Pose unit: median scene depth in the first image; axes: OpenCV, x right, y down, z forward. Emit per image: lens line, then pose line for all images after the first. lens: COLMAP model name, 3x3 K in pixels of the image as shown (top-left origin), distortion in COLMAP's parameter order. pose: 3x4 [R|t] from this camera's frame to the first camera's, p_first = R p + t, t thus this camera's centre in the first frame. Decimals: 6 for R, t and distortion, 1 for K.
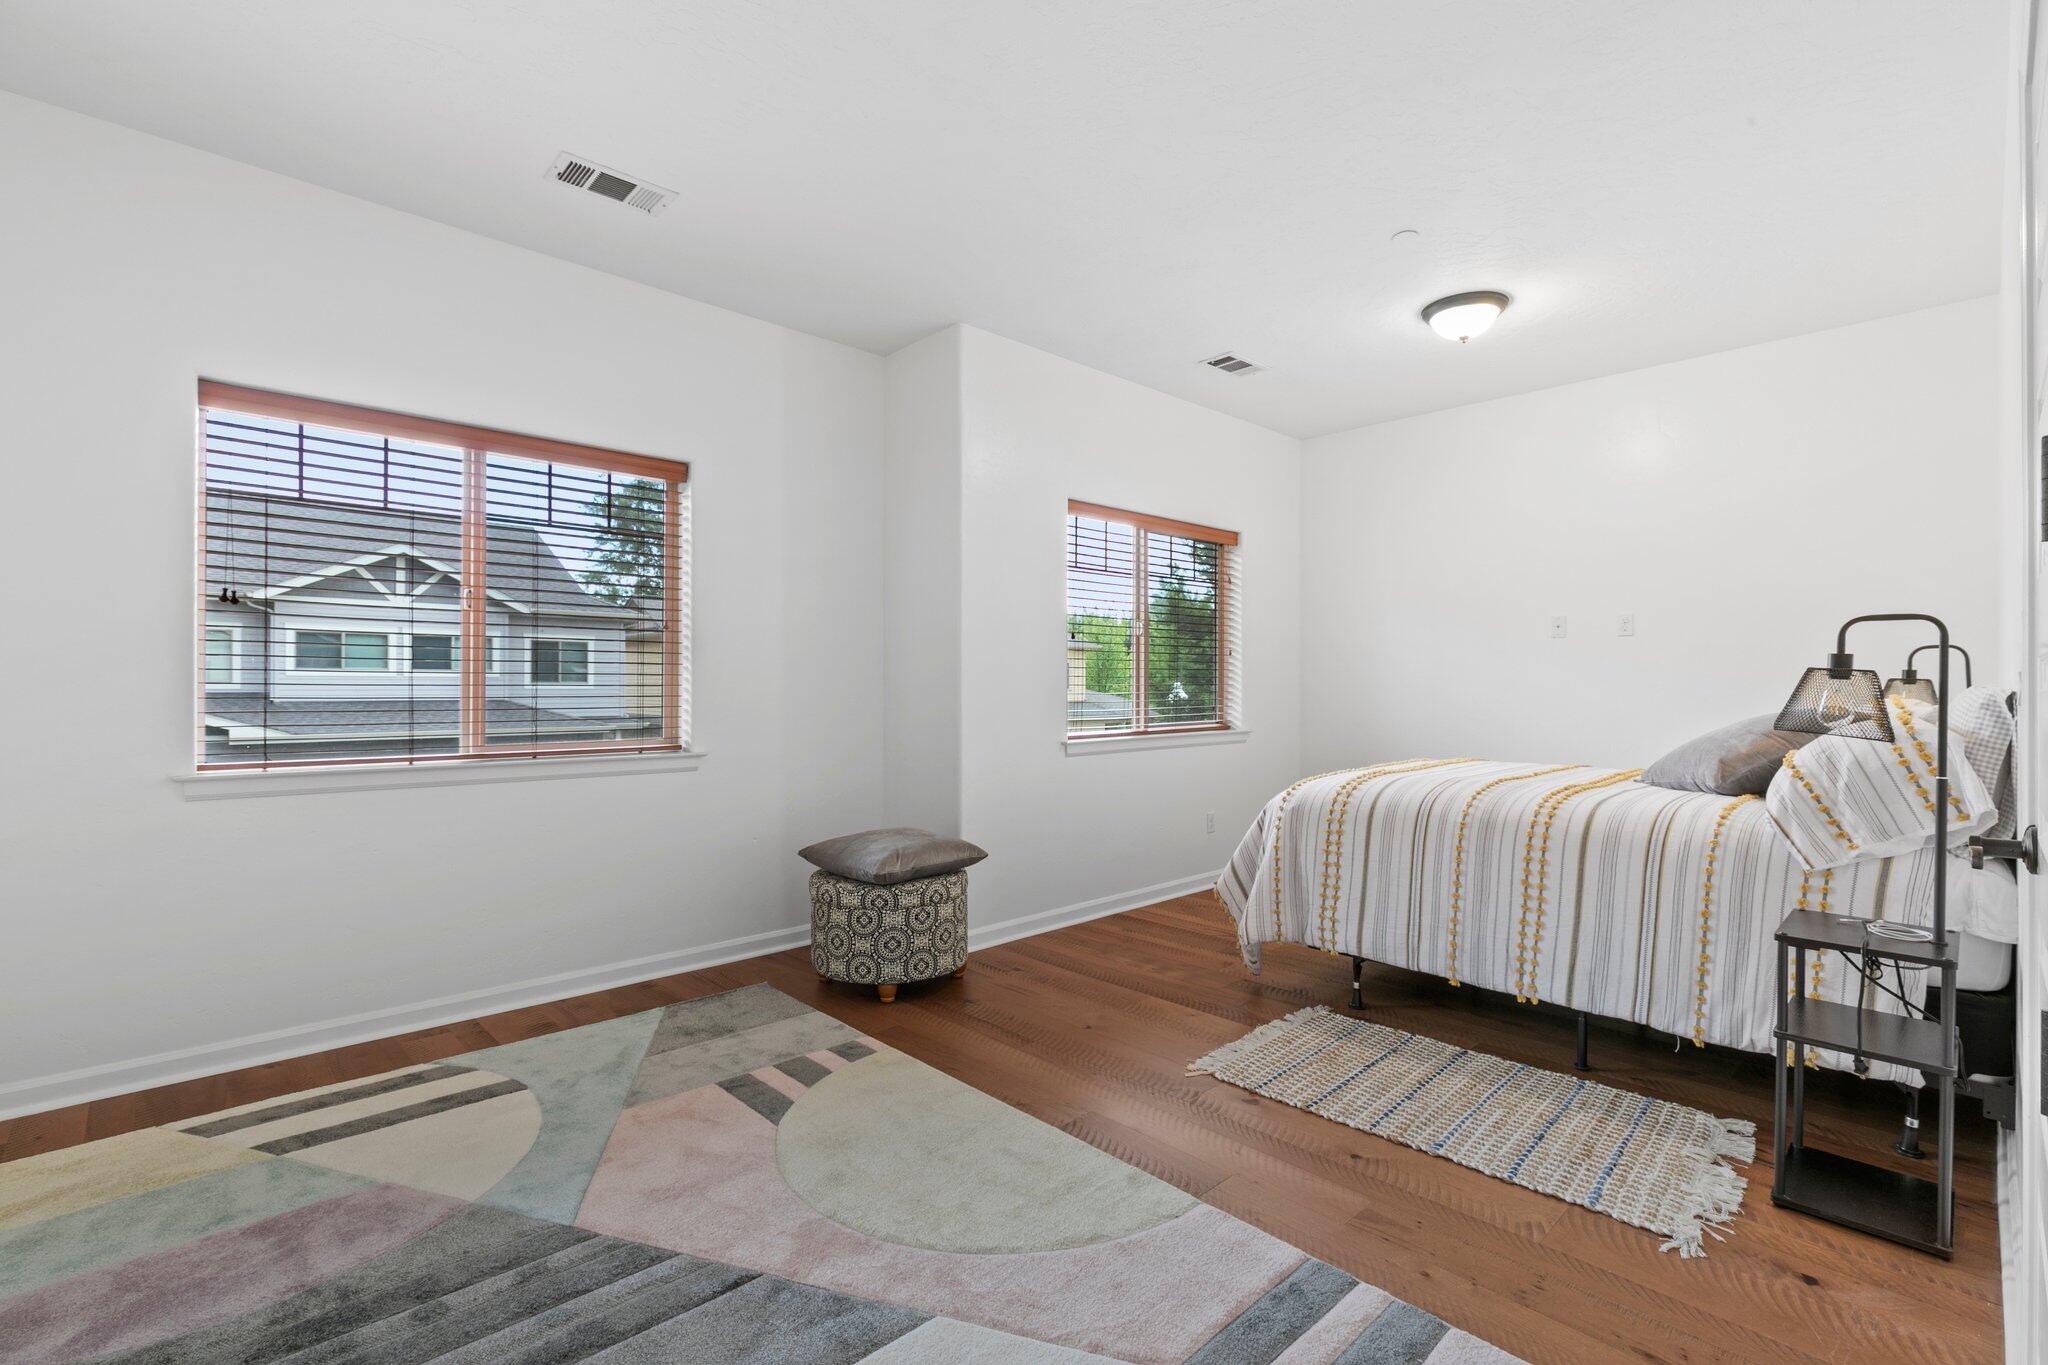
lens RADIAL K [[909.9, 0, 1037.1], [0, 909.9, 684.9], [0, 0, 1]] dist [0.002096, -0.000020]
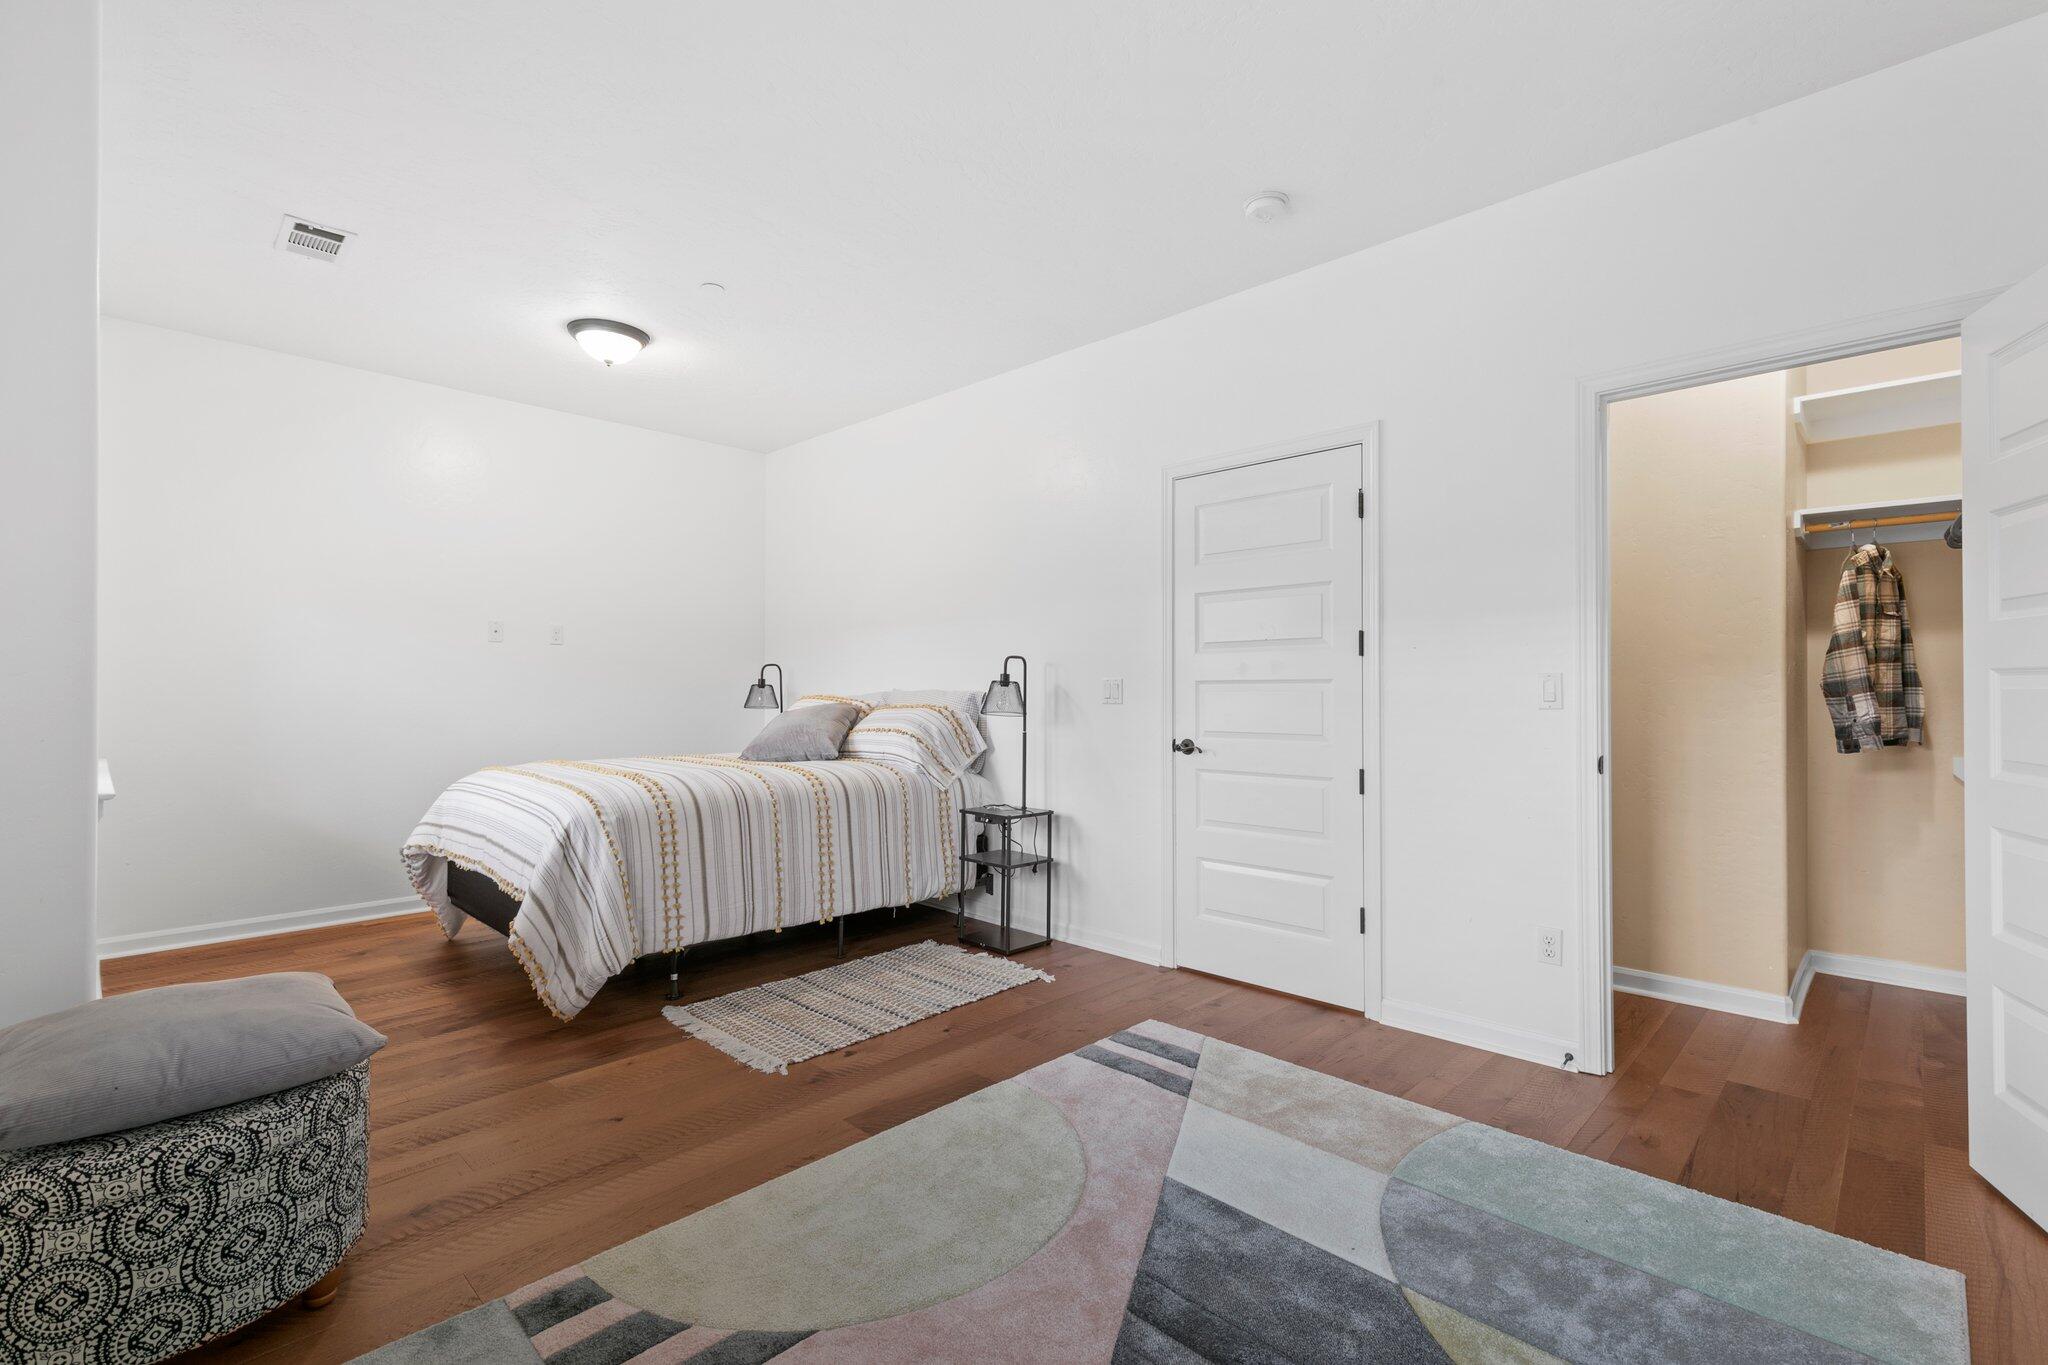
lens RADIAL K [[909.9, 0, 1037.1], [0, 909.9, 684.9], [0, 0, 1]] dist [0.002096, -0.000020]
pose [[-0.033275, 0.003314, 0.999441, -0.792091], [-0.003039, 0.999990, -0.003417, -0.002445], [-0.999442, -0.003151, -0.033265, 0.695995]]
